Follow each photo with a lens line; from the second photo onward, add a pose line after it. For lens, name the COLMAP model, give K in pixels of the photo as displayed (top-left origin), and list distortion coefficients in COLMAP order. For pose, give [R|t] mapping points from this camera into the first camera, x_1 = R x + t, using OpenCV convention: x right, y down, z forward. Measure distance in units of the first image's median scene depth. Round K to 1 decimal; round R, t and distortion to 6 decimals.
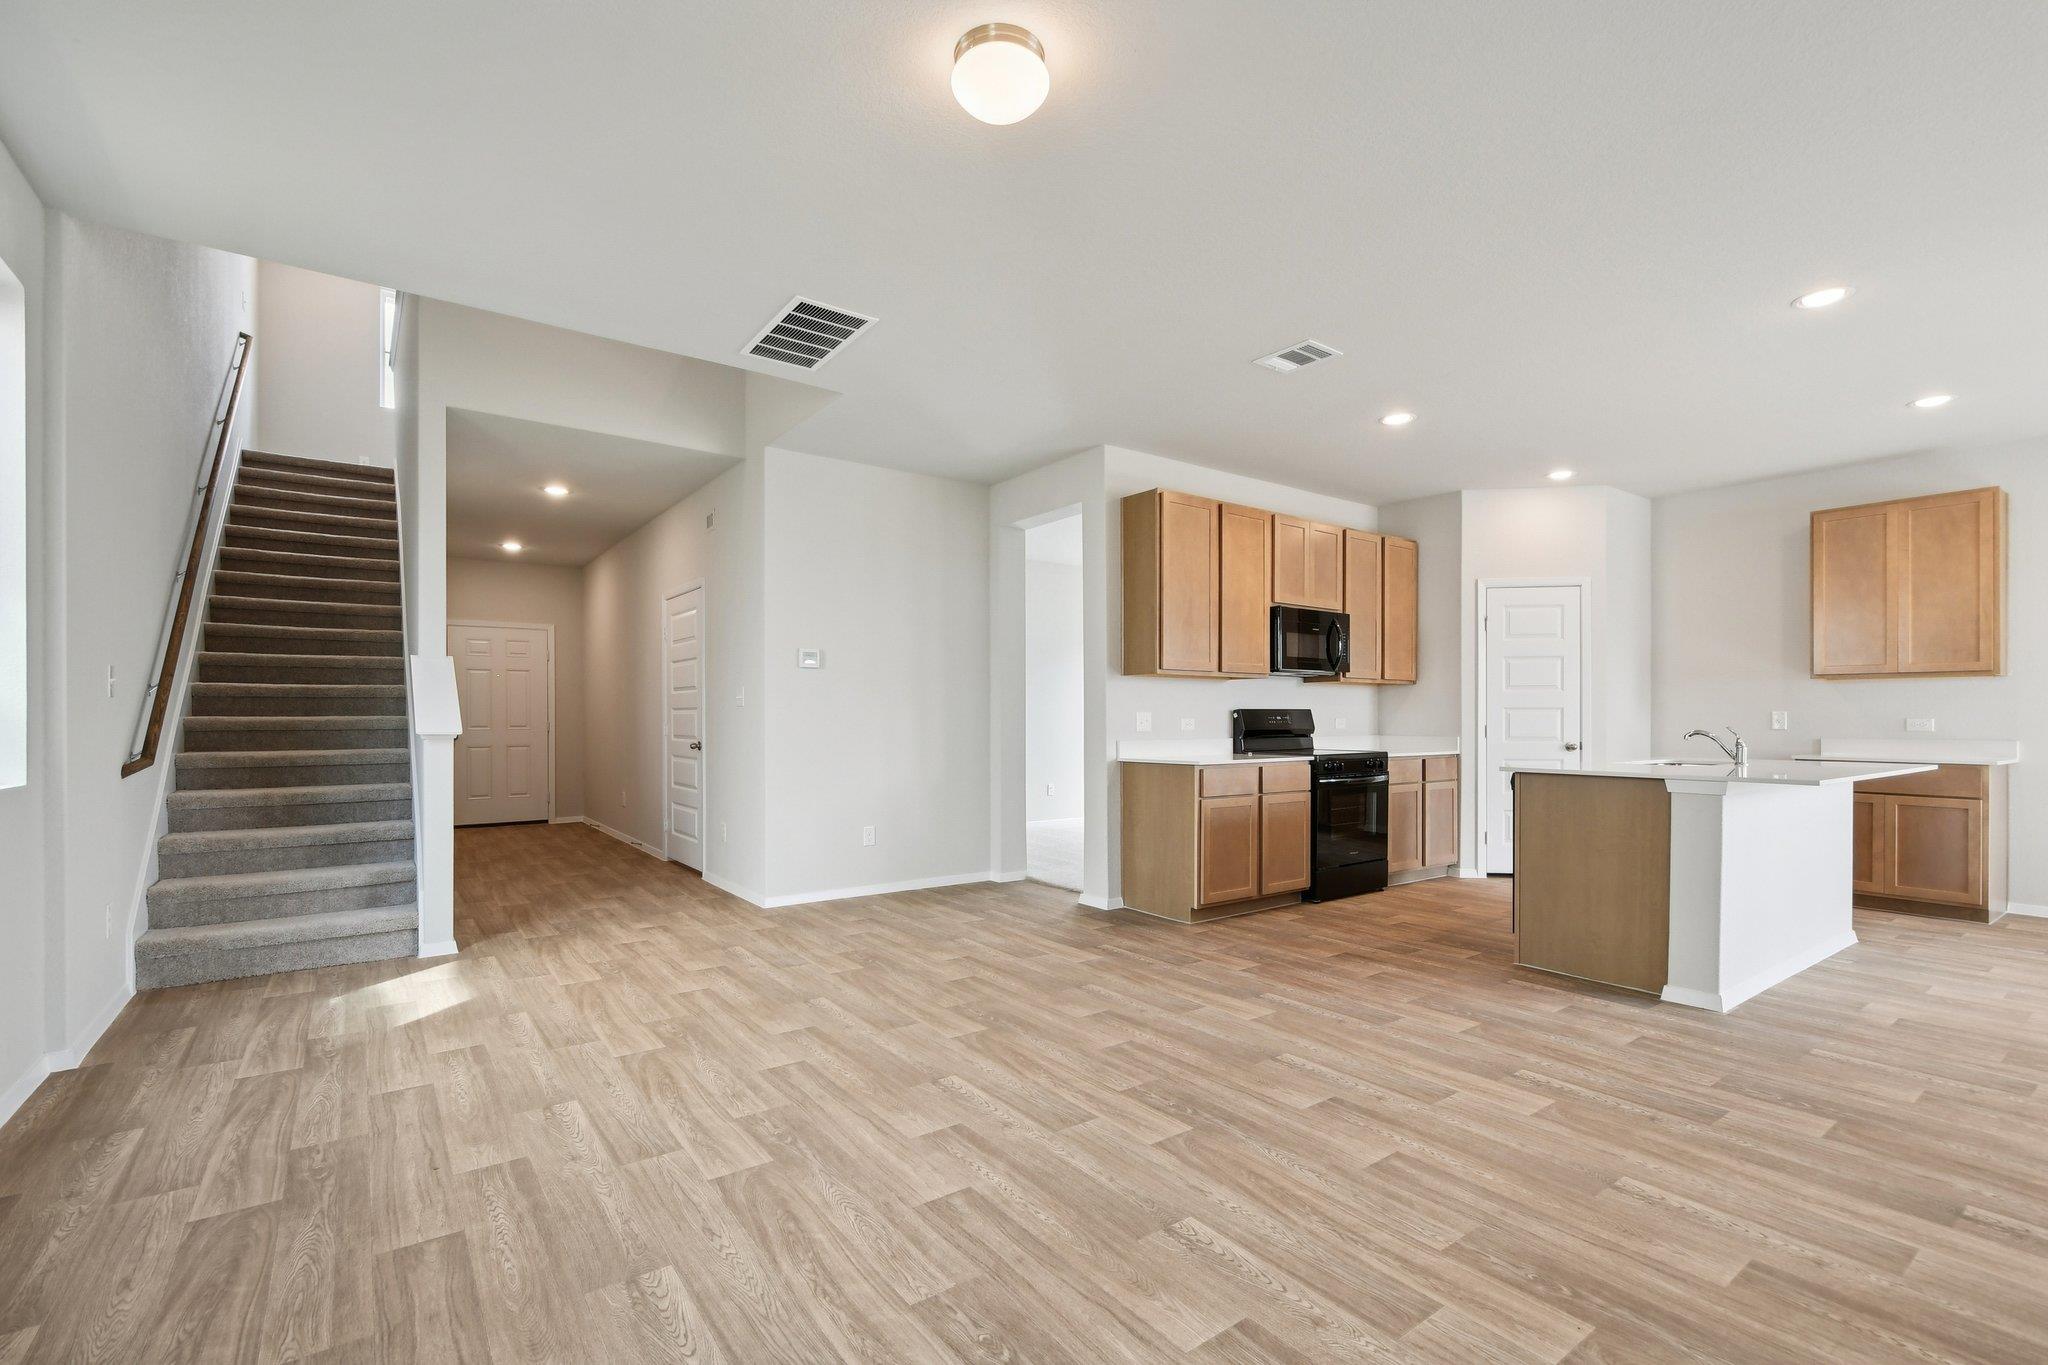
lens RADIAL K [[905.3, 0, 1022.8], [0, 905.3, 724.0], [0, 0, 1]] dist [0.003343, -0.000479]
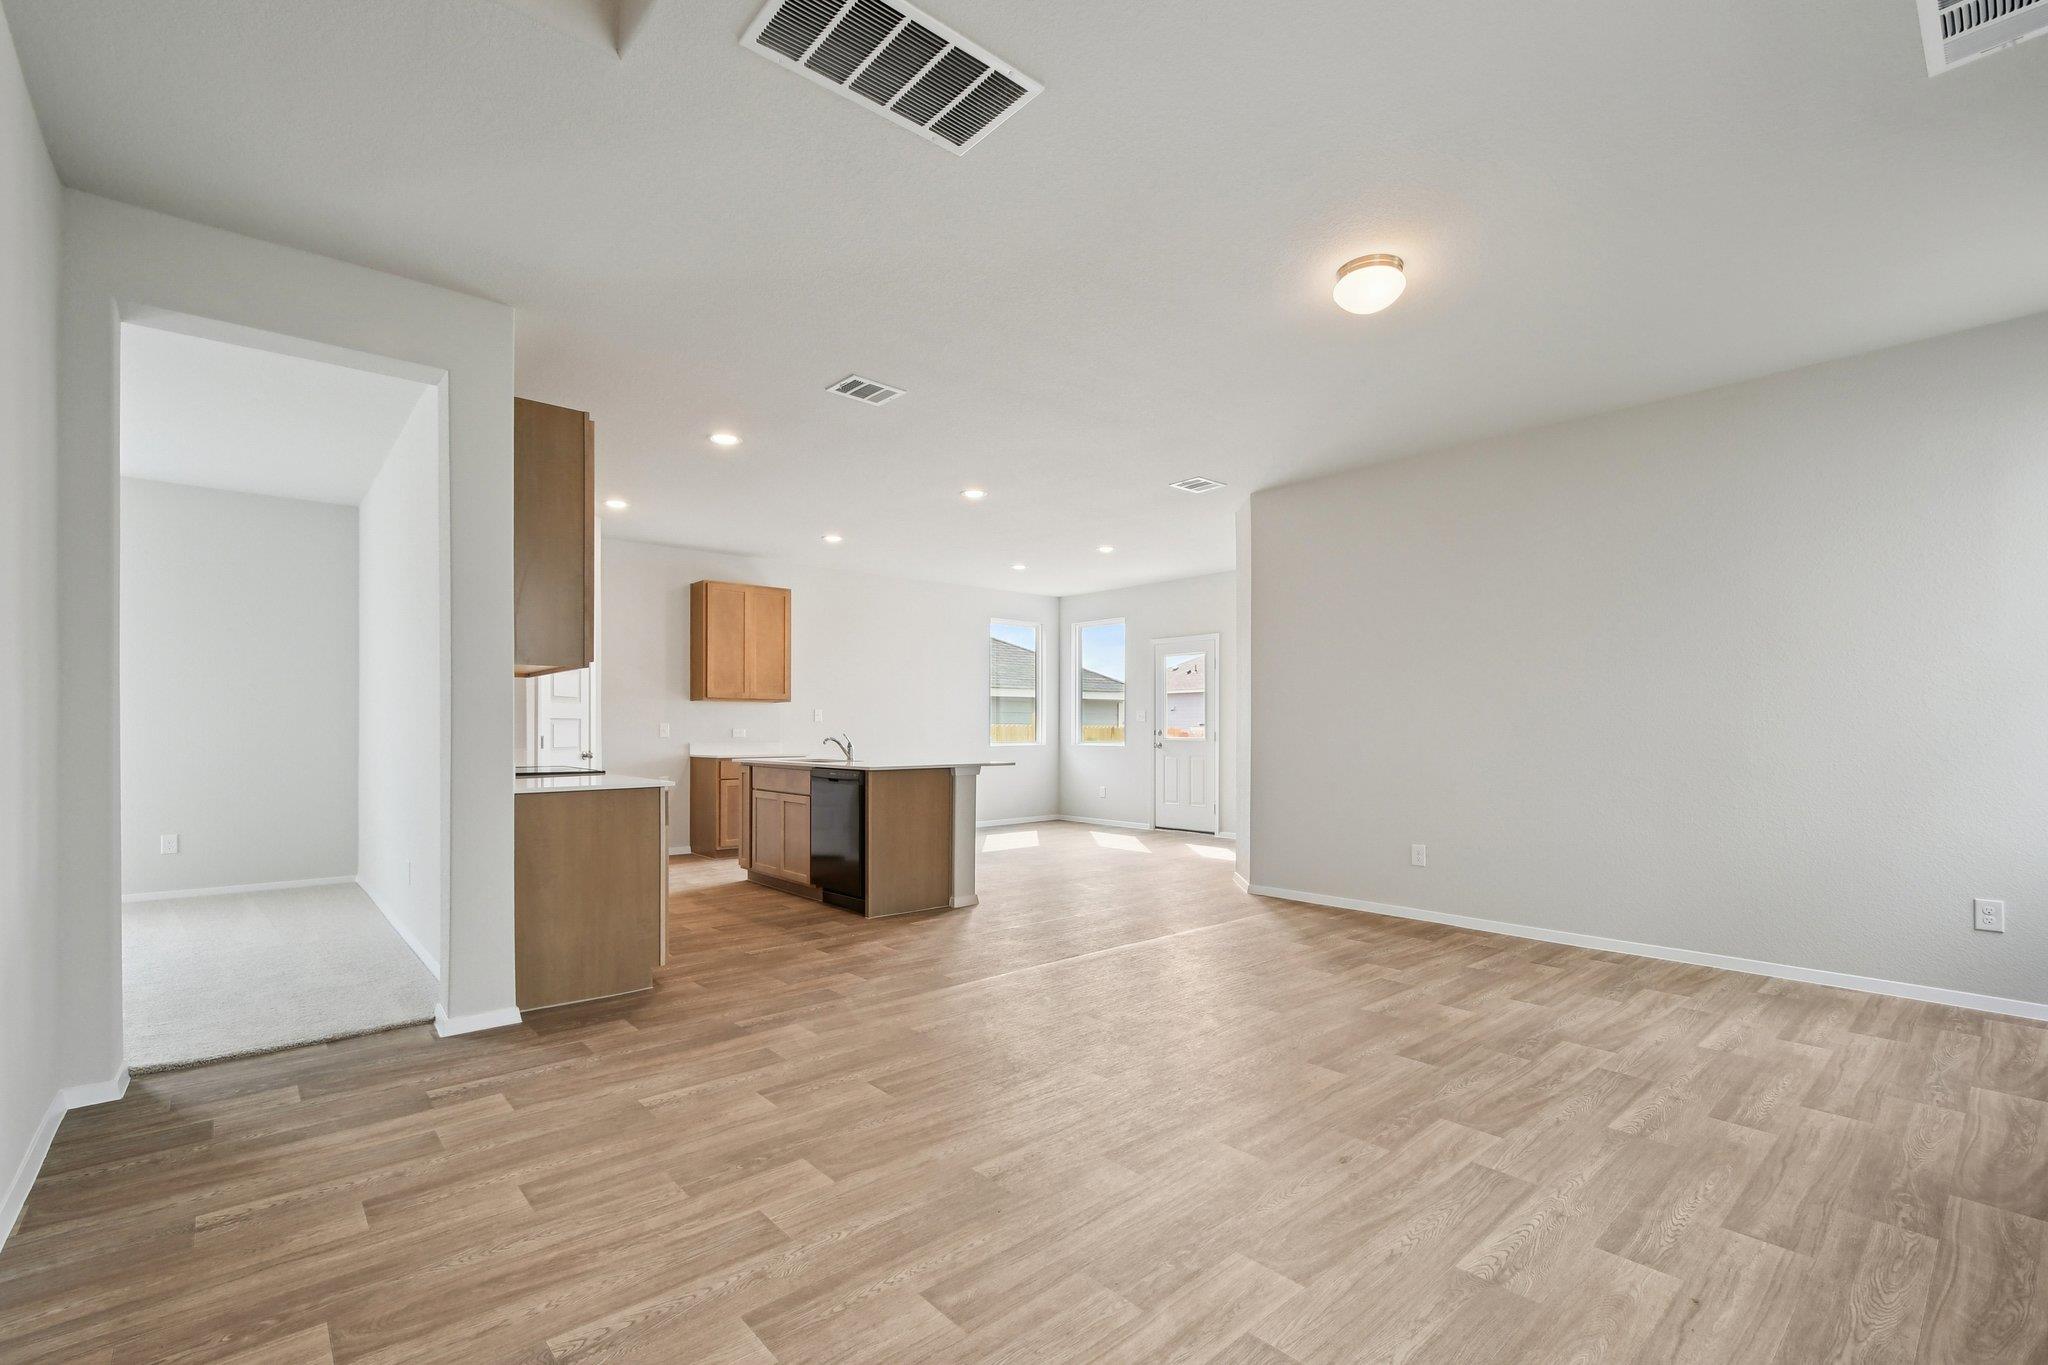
lens RADIAL K [[899.1, 0, 1011.8], [0, 899.1, 724.7], [0, 0, 1]] dist [0.002391, -0.000266]
pose [[-0.083028, 0.003201, 0.996542, -1.296204], [0.004154, 0.999987, -0.002866, -0.011891], [-0.996539, 0.003901, -0.083041, 1.554489]]
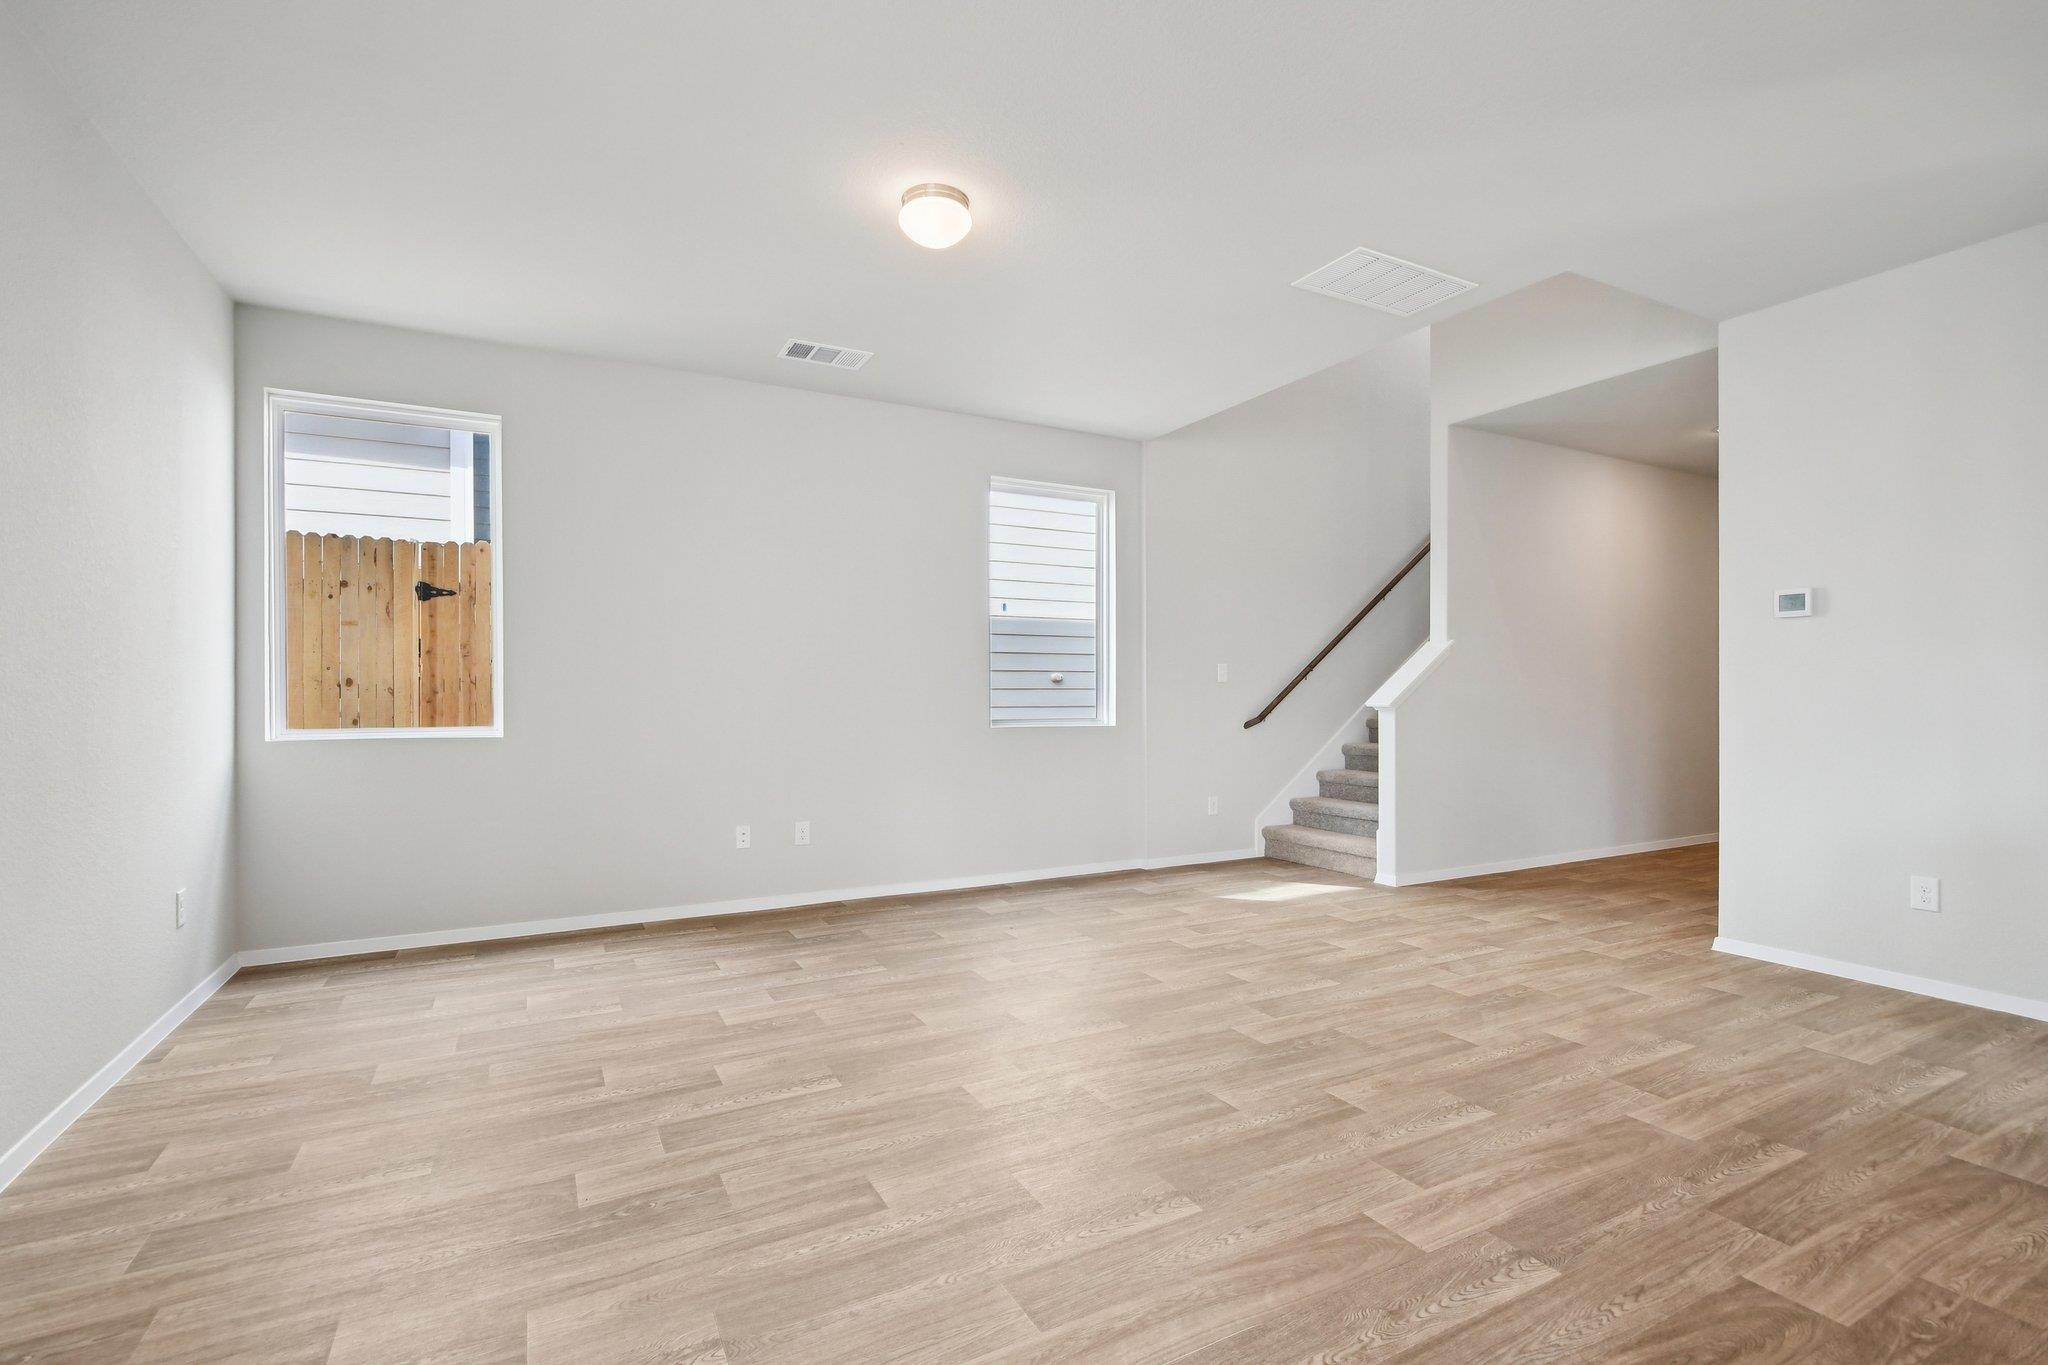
lens RADIAL K [[920.7, 0, 1019.7], [0, 920.7, 697.0], [0, 0, 1]] dist [-0.000931, -0.000244]
pose [[-0.141384, 0.002398, -0.989952, 1.214556], [-0.003966, 0.999988, 0.002989, -0.007950], [0.989947, 0.004349, -0.141373, 1.212369]]
